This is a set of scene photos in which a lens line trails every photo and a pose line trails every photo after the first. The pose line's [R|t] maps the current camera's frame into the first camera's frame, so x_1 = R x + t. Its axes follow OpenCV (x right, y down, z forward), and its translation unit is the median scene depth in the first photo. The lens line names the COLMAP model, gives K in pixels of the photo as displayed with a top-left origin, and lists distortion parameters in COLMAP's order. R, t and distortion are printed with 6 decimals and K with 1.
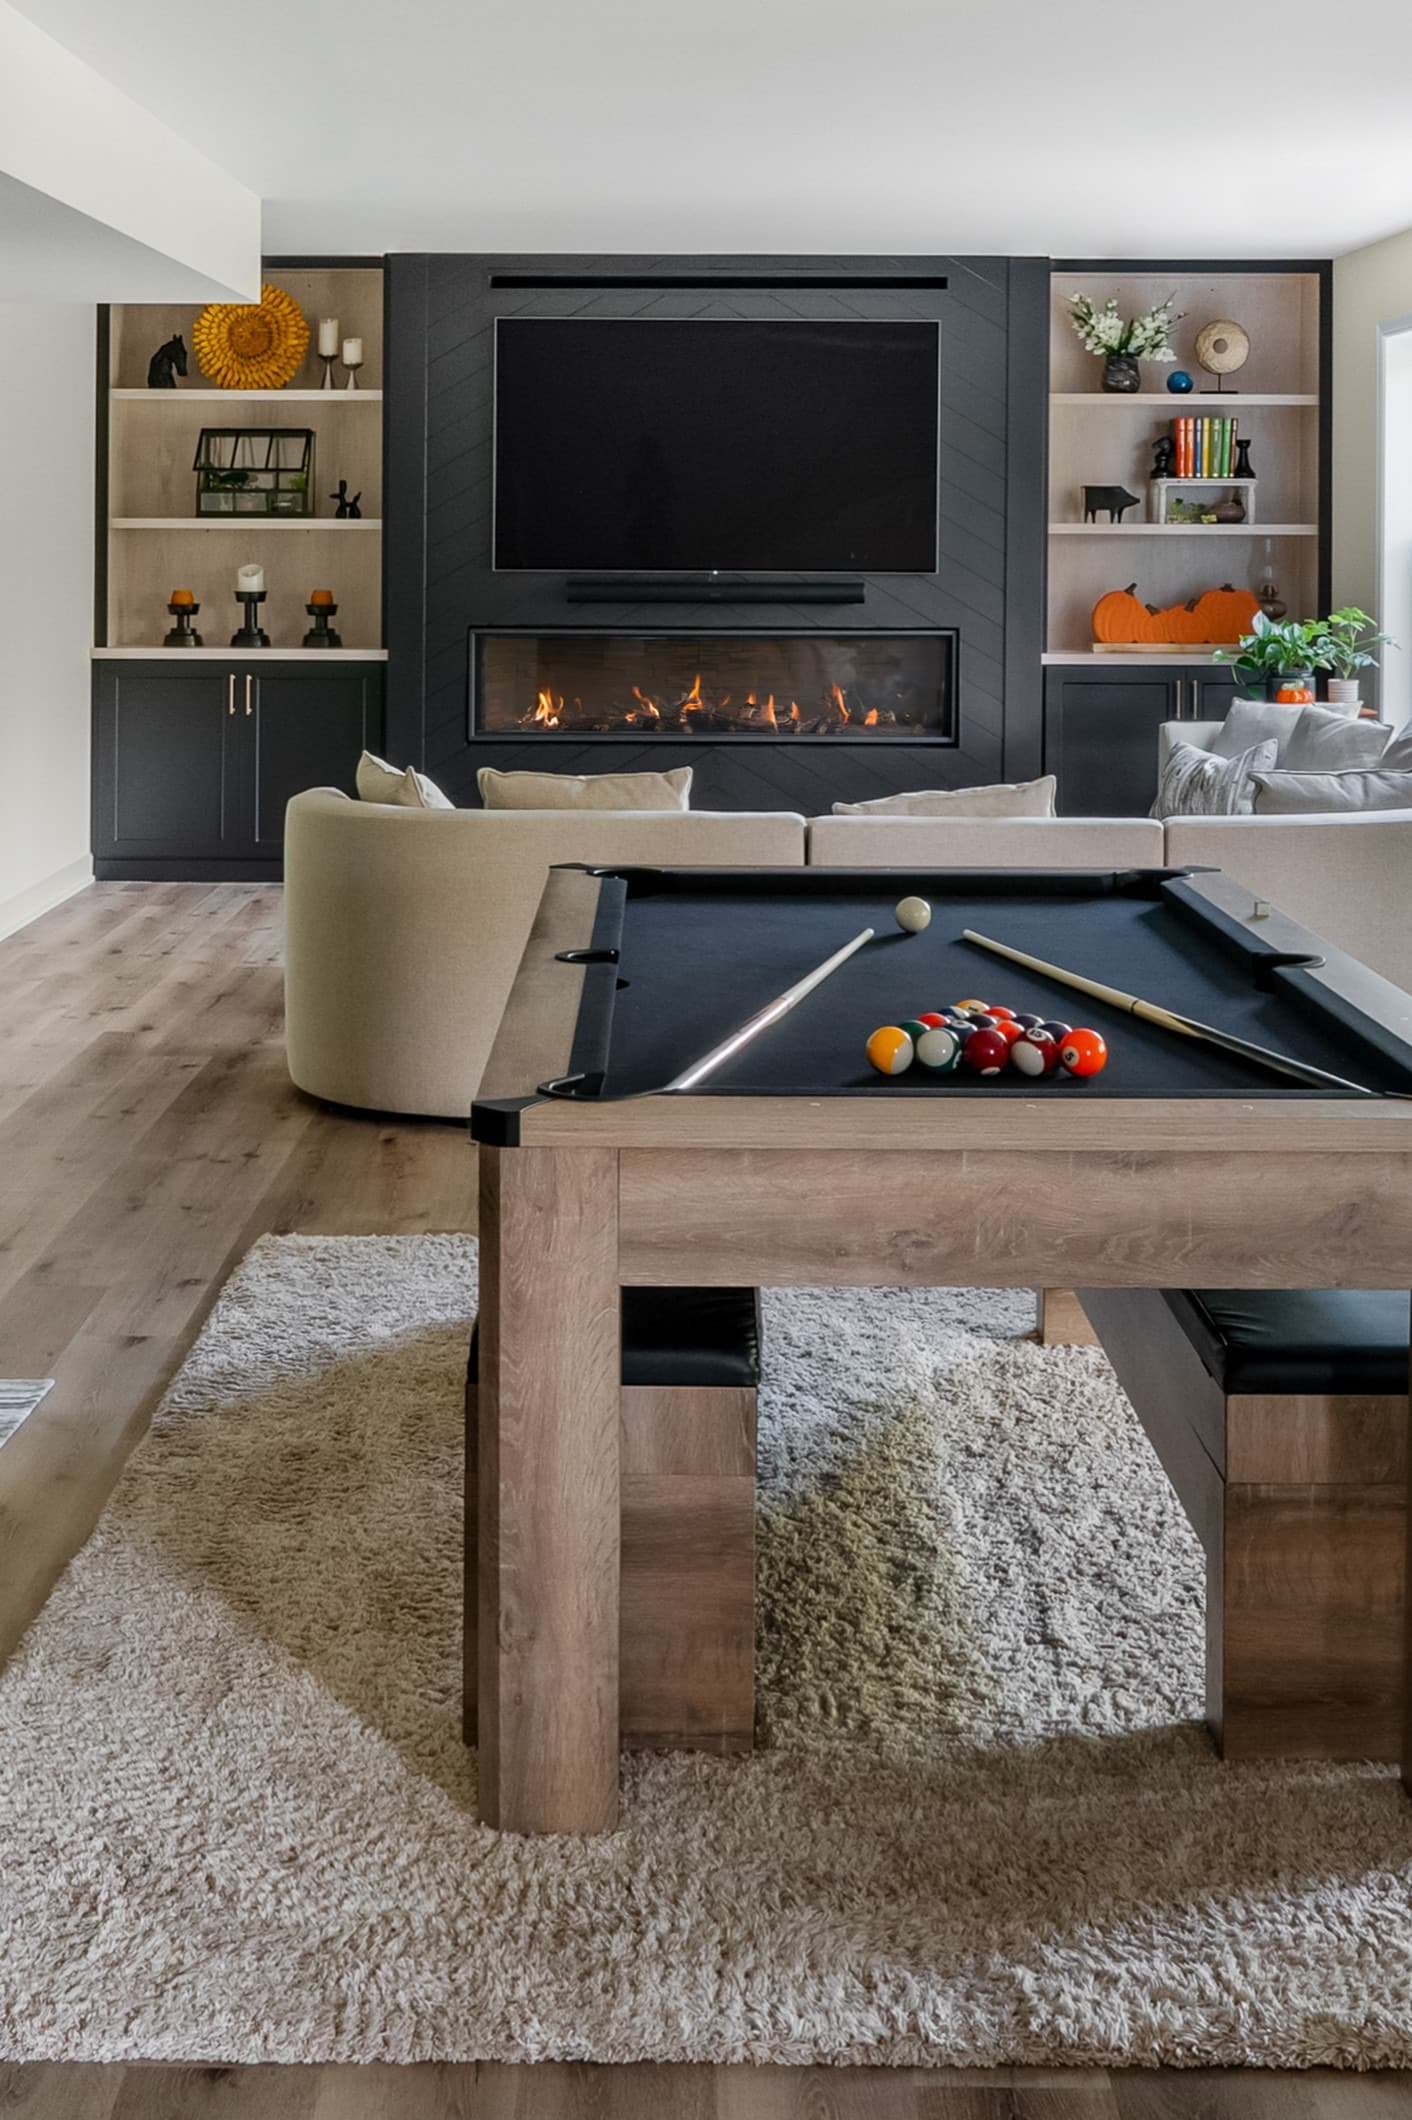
lens RADIAL K [[12948.6, 0, 706.0], [0, 12948.6, 1060.0], [0, 0, 1]] dist [0.060719, -2.275101]
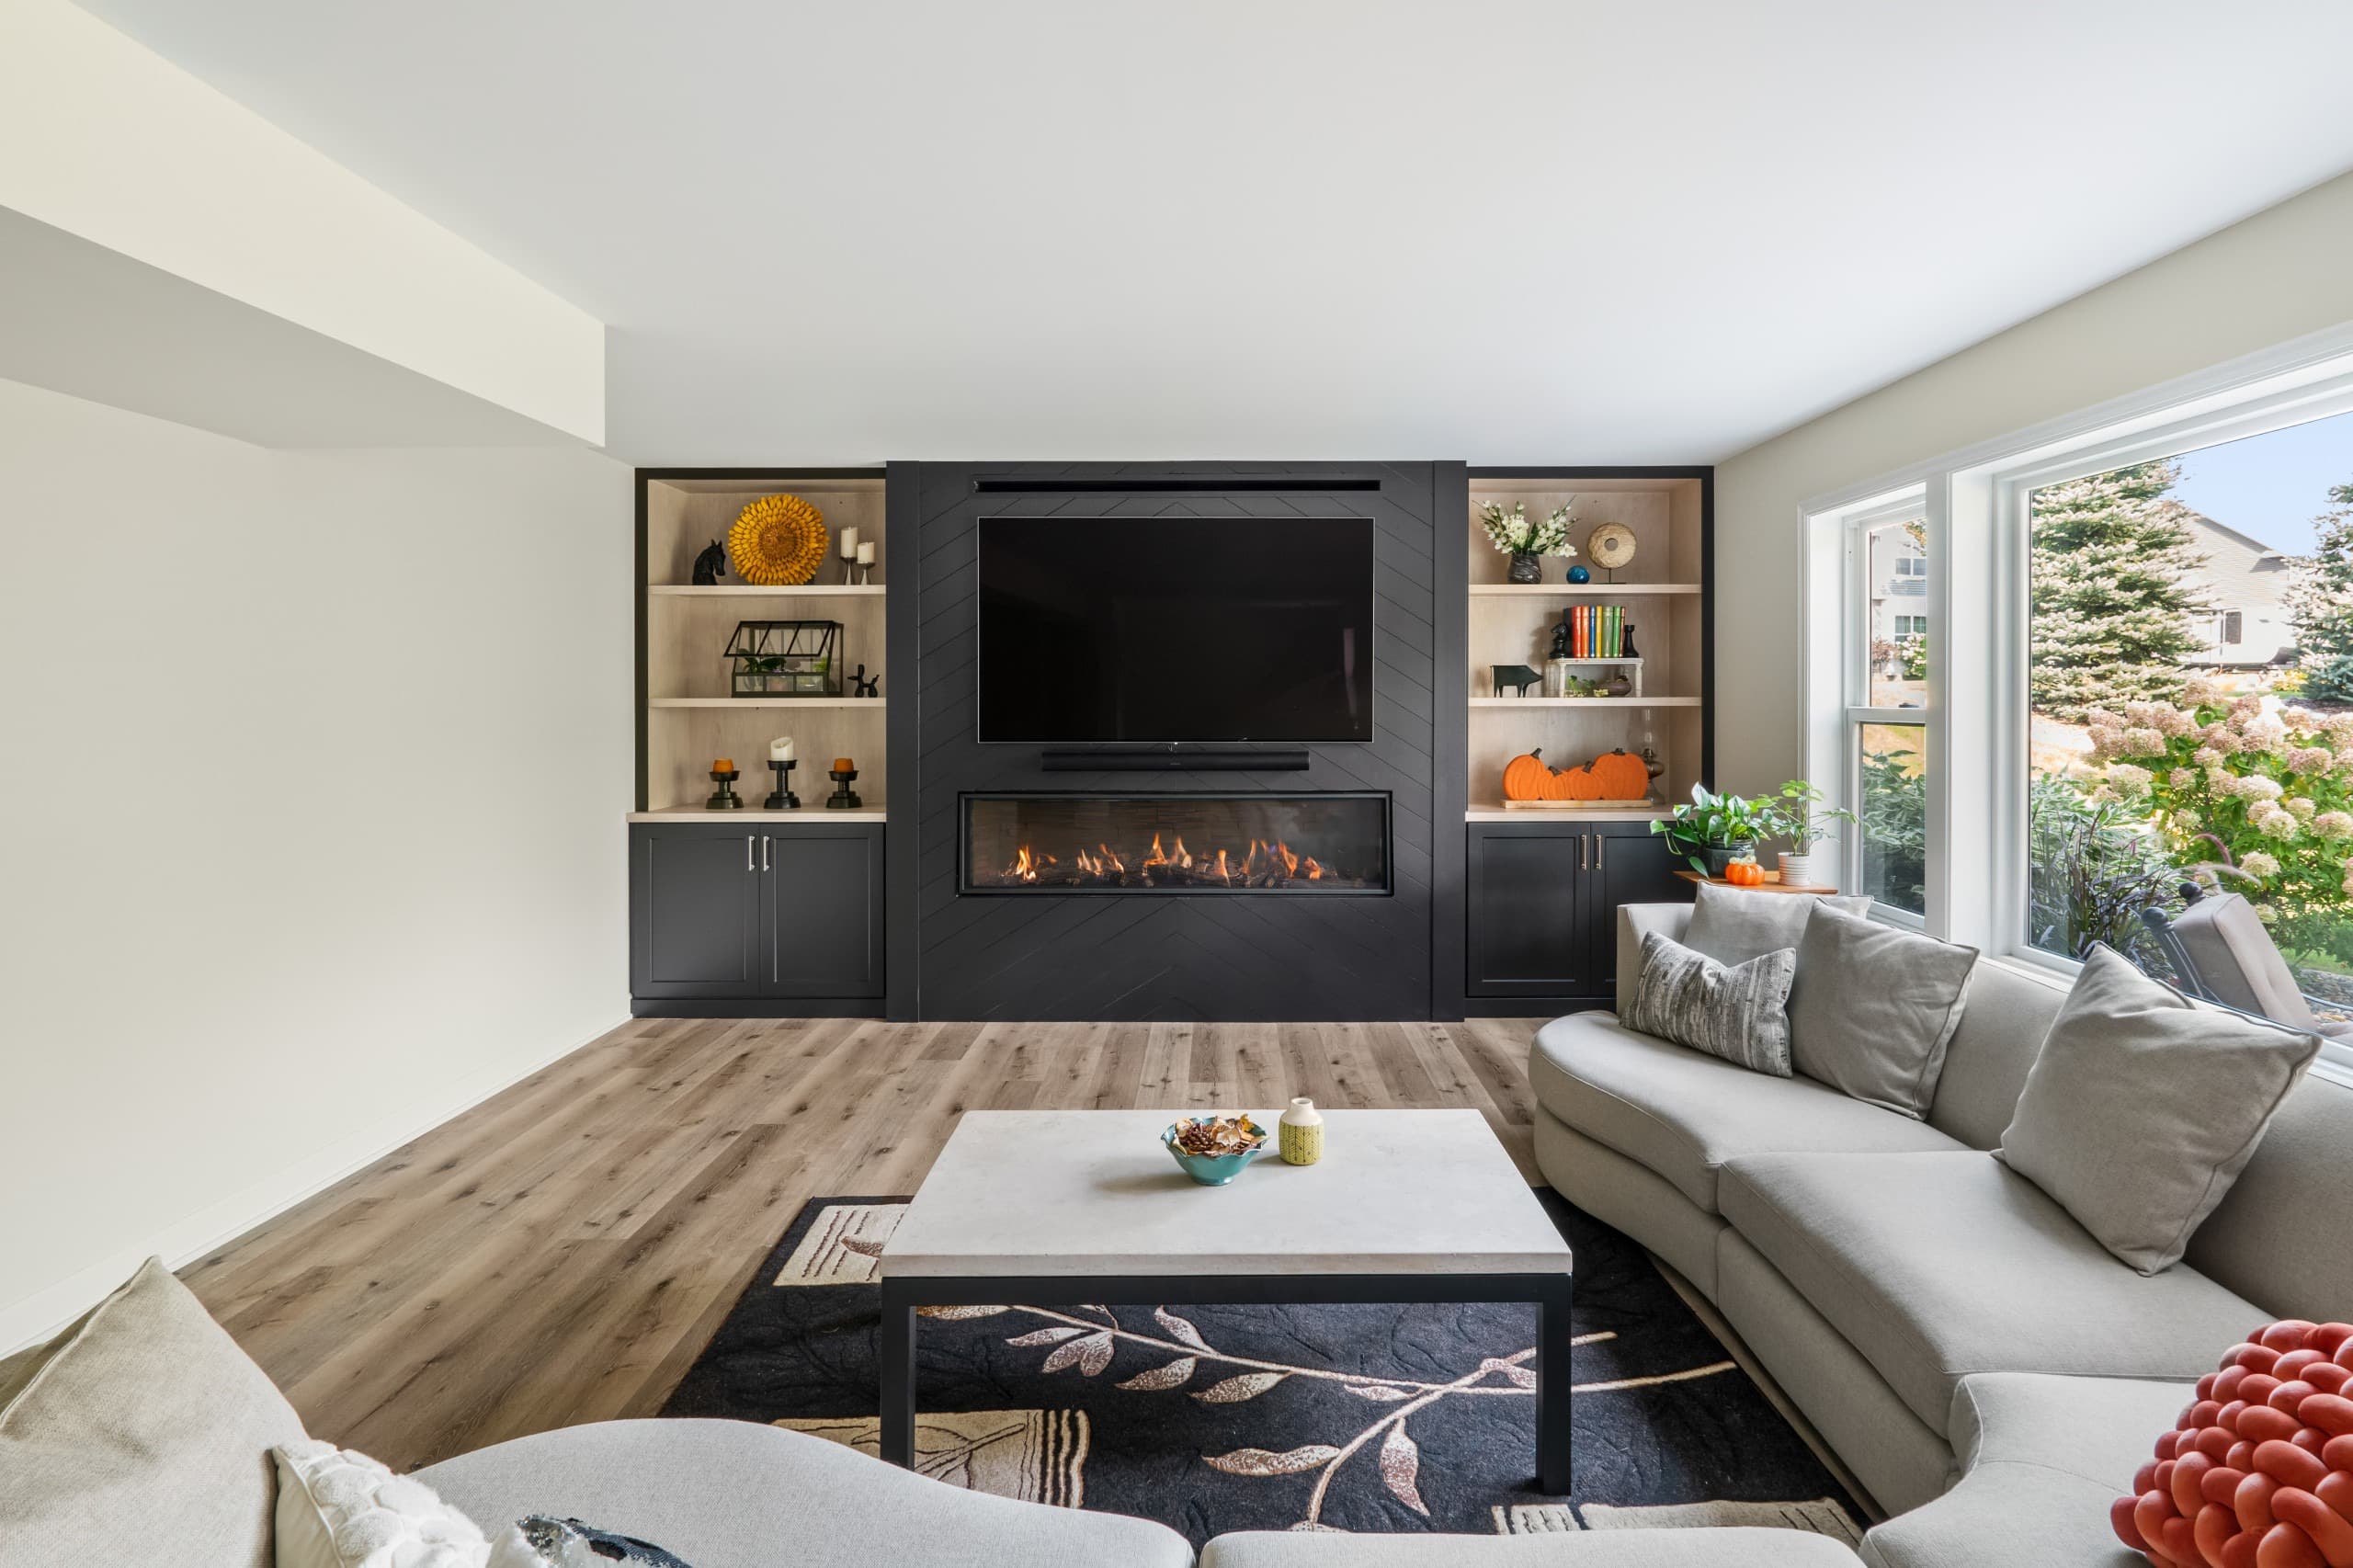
lens RADIAL K [[5310.1, 0, 1176.5], [0, 5310.1, 784.0], [0, 0, 1]] dist [0.341598, 0.081284]
pose [[0.999916, -0.006707, -0.011050, 0.005746], [0.006428, 0.999663, -0.025133, -0.021849], [0.011214, 0.025060, 0.999623, 0.523039]]
